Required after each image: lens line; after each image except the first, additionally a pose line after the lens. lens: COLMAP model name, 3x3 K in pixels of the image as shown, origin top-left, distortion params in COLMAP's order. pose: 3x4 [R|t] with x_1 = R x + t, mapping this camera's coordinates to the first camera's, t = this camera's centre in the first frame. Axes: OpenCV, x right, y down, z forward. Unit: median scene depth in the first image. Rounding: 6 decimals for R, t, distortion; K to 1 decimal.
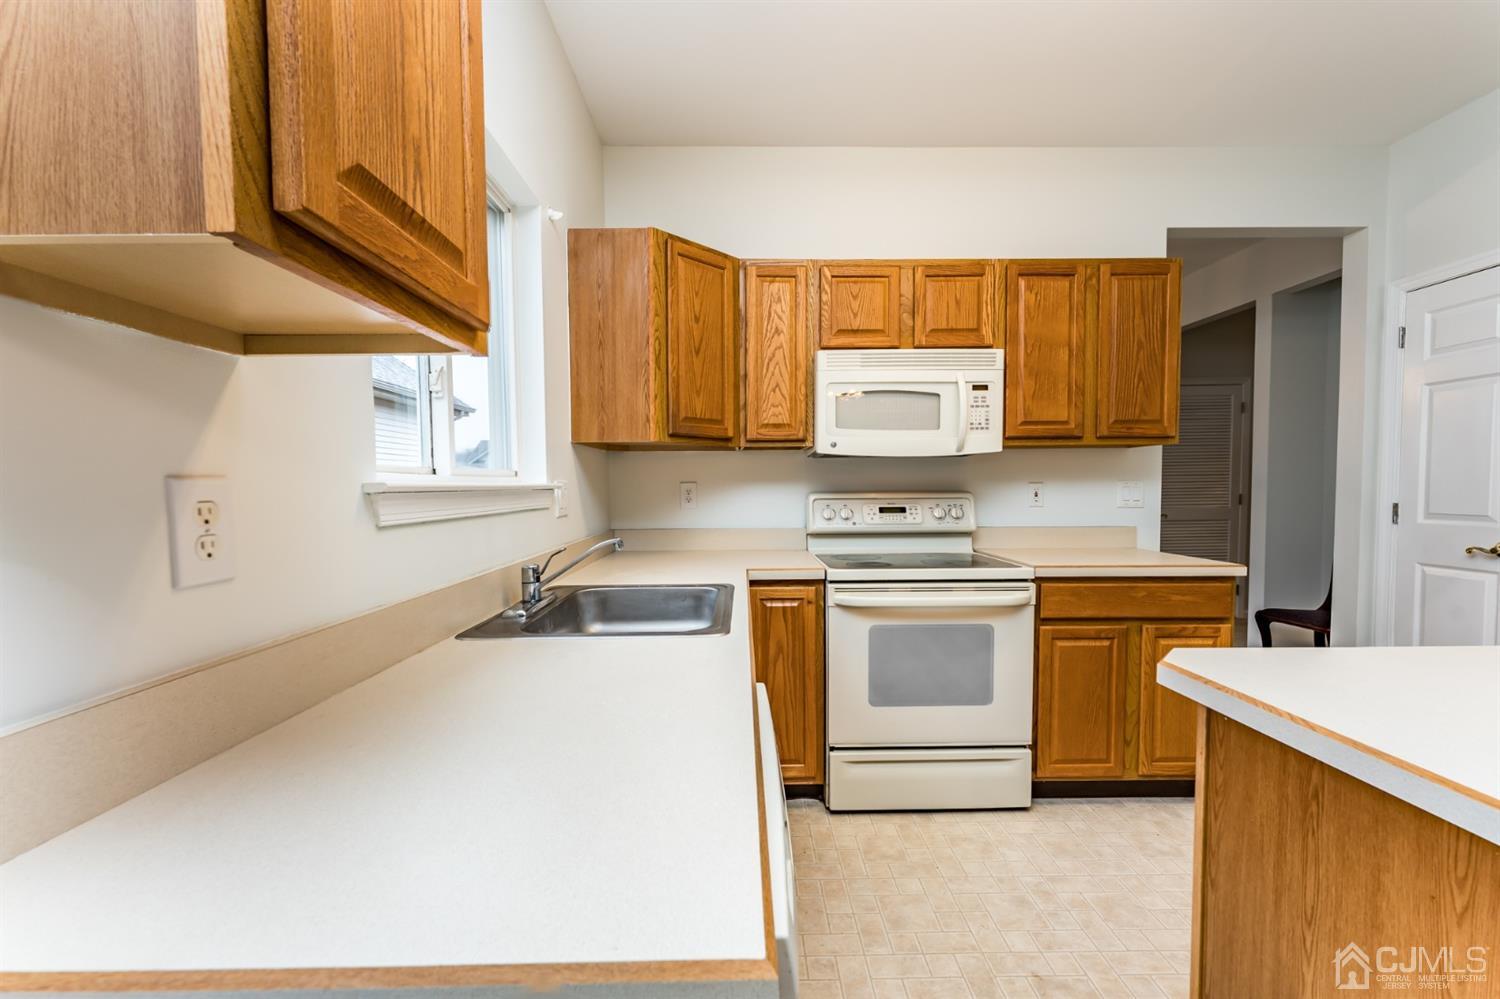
lens RADIAL K [[600.0, 0, 748.0], [0, 600.0, 509.8], [0, 0, 1]] dist [-0.001495, -0.000076]
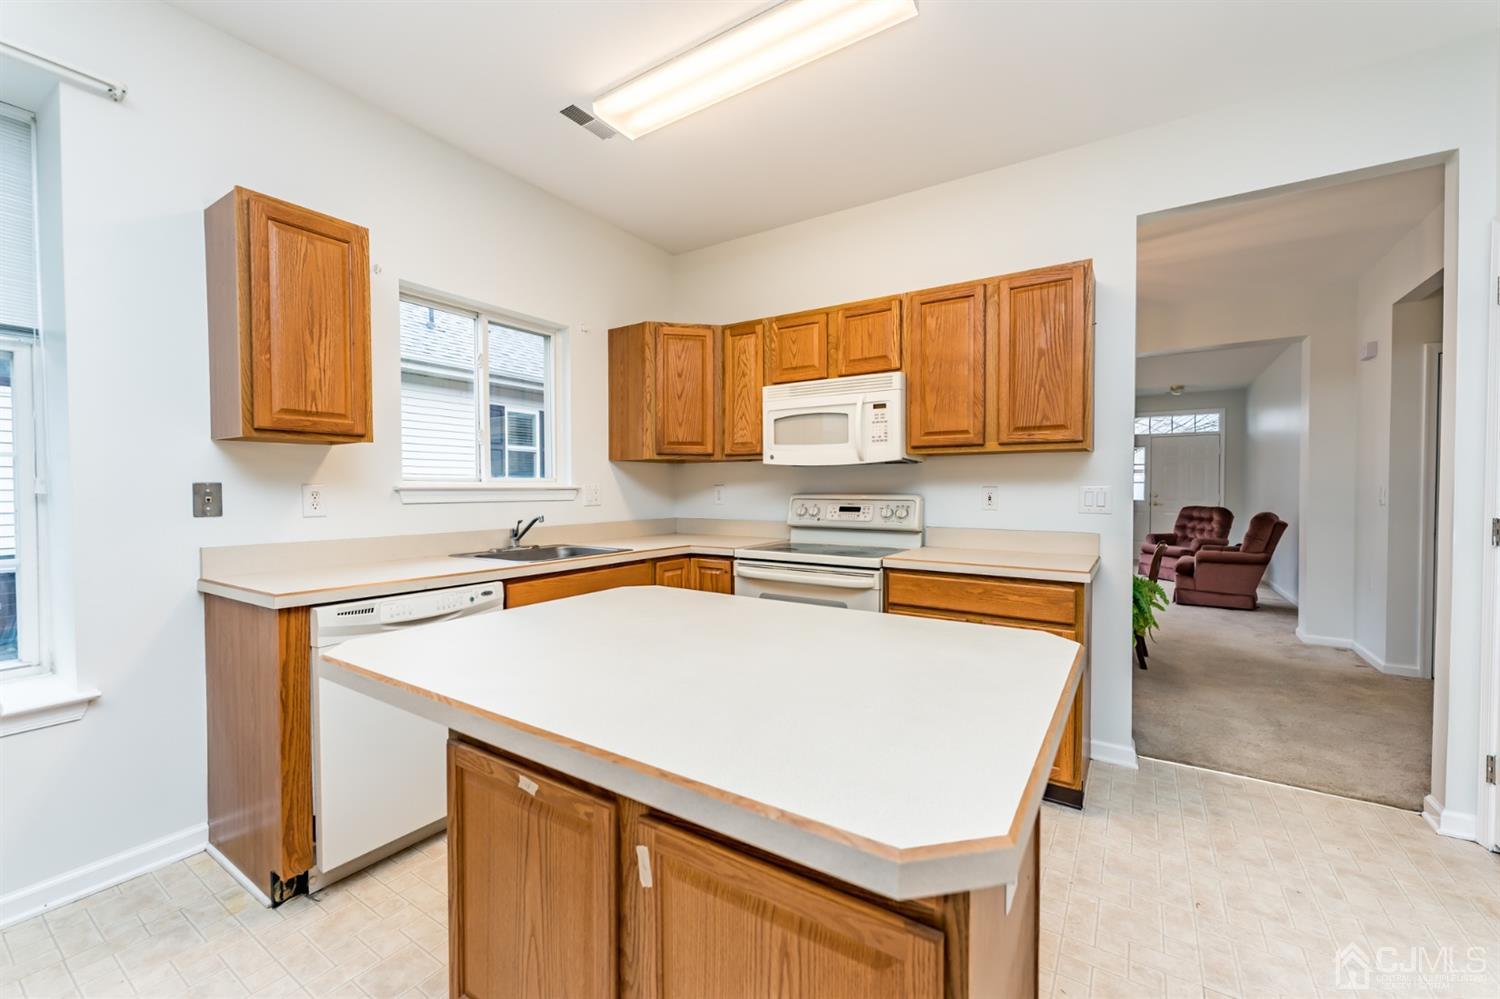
lens RADIAL K [[603.0, 0, 743.9], [0, 603.0, 500.9], [0, 0, 1]] dist [0.000237, -0.000006]
pose [[0.830499, 0.018277, -0.556720, 0.817182], [-0.027990, 0.999568, -0.008939, 0.000449], [0.556316, 0.023006, 0.830652, -0.126948]]
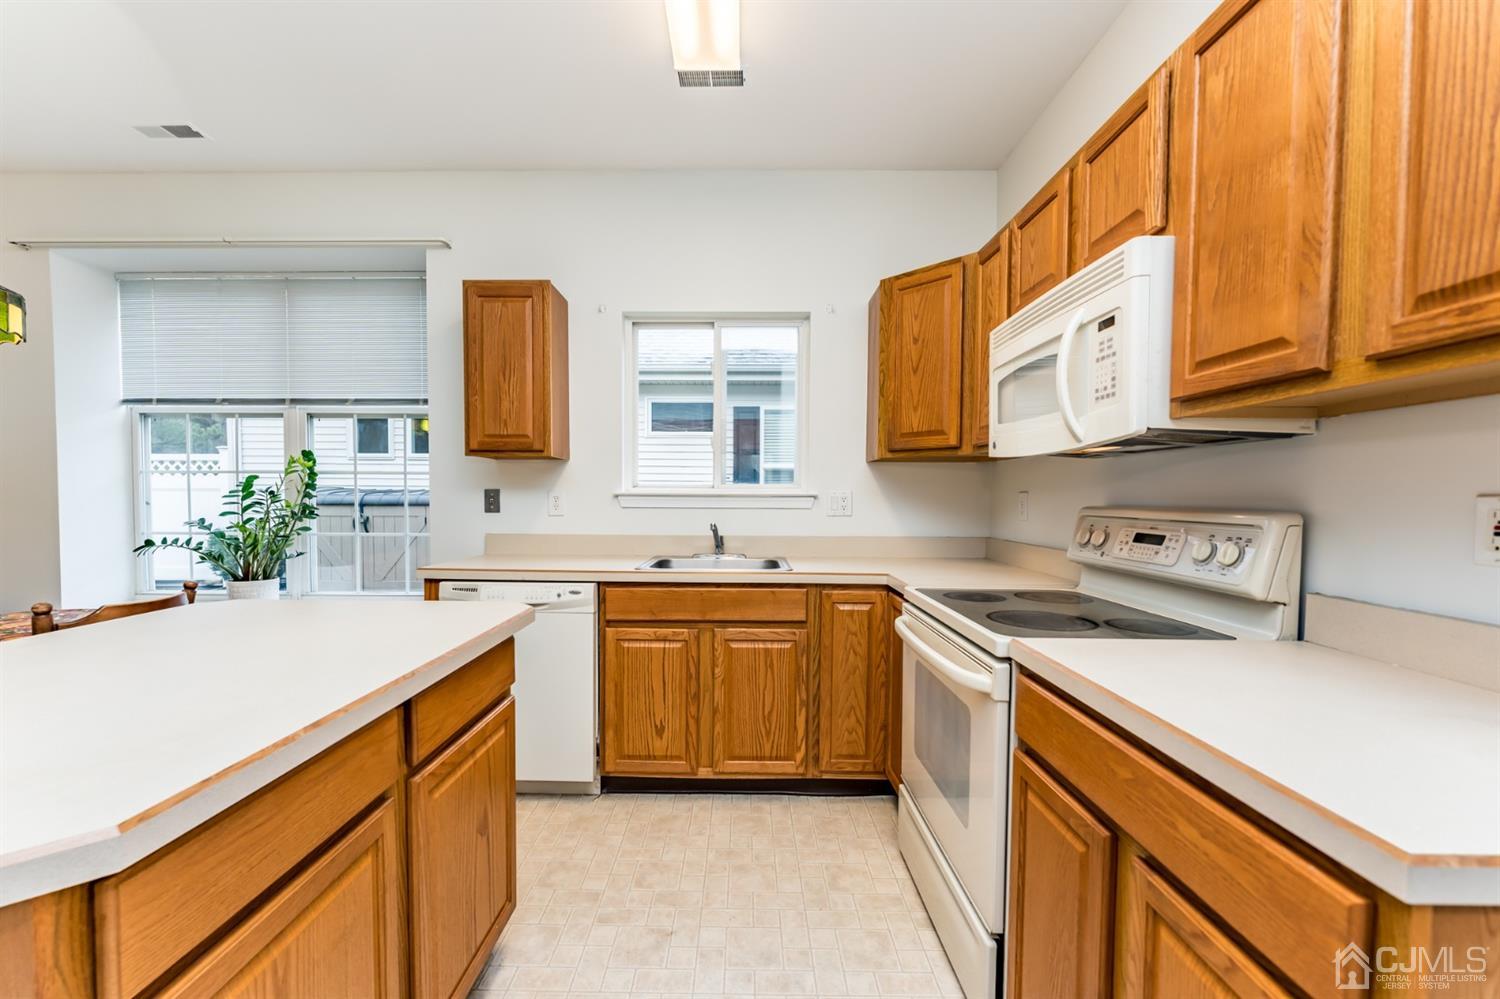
lens RADIAL K [[609.6, 0, 738.5], [0, 609.6, 517.2], [0, 0, 1]] dist [0.000565, 0.000239]
pose [[-0.018828, 0.043141, -0.998892, 0.955750], [-0.046716, 0.997940, 0.043980, -0.032337], [0.998731, 0.047492, -0.016774, 0.666812]]
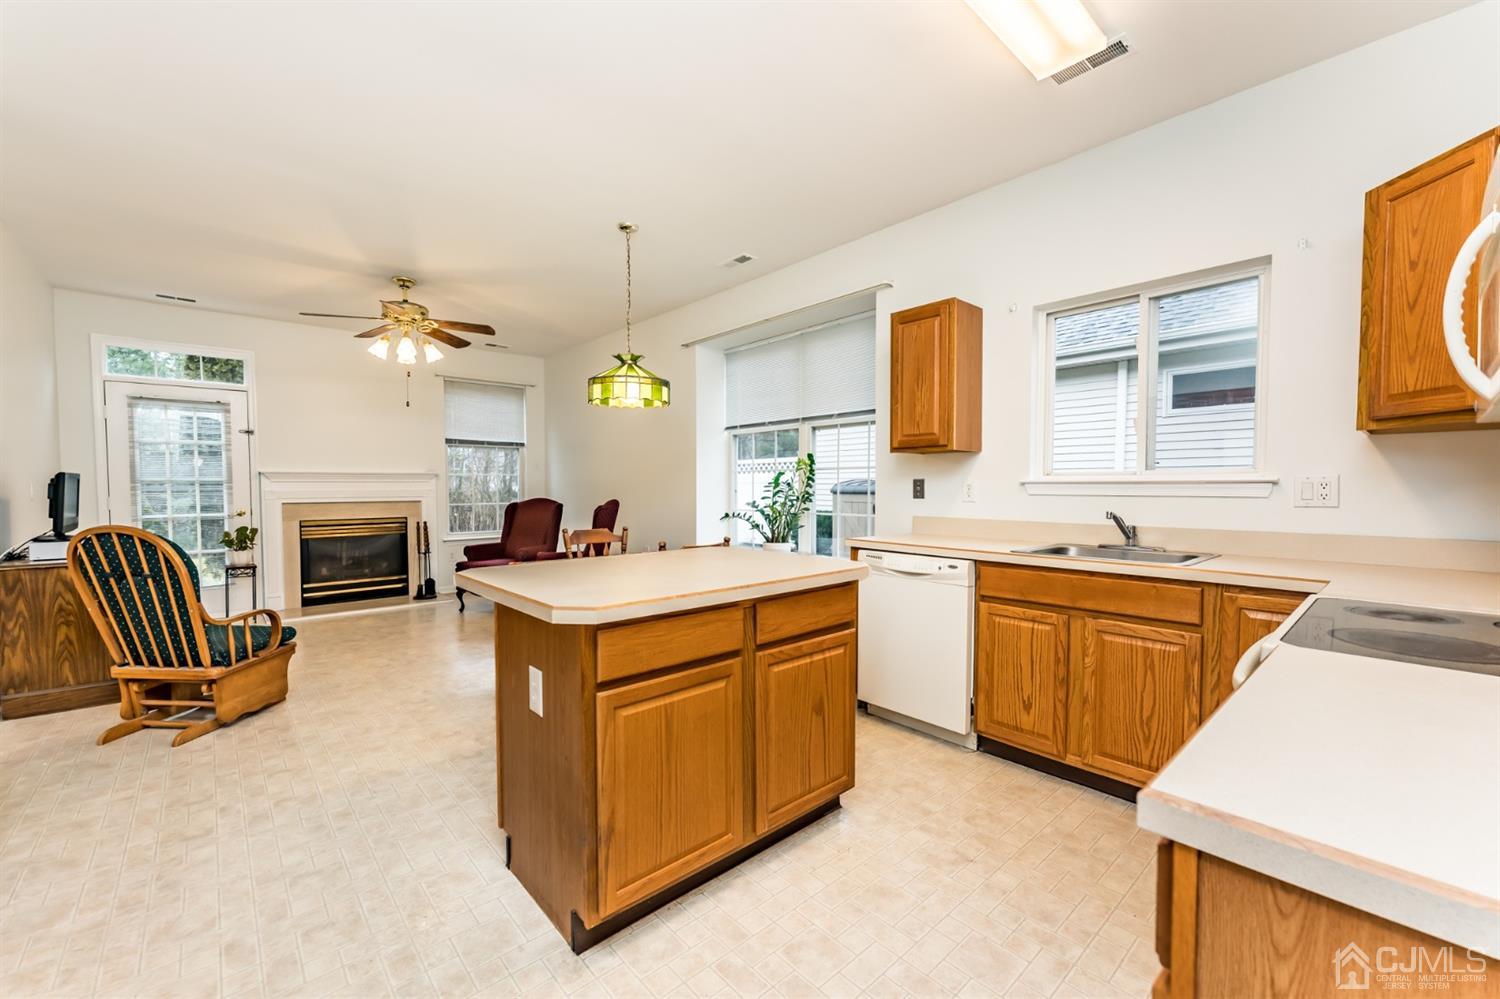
lens RADIAL K [[605.3, 0, 739.5], [0, 605.3, 504.2], [0, 0, 1]] dist [0.000302, -0.000073]
pose [[-0.754884, 0.030306, -0.655157, 1.021546], [-0.018745, 0.997527, 0.067741, -0.041956], [0.655590, 0.063417, -0.752449, 0.965914]]
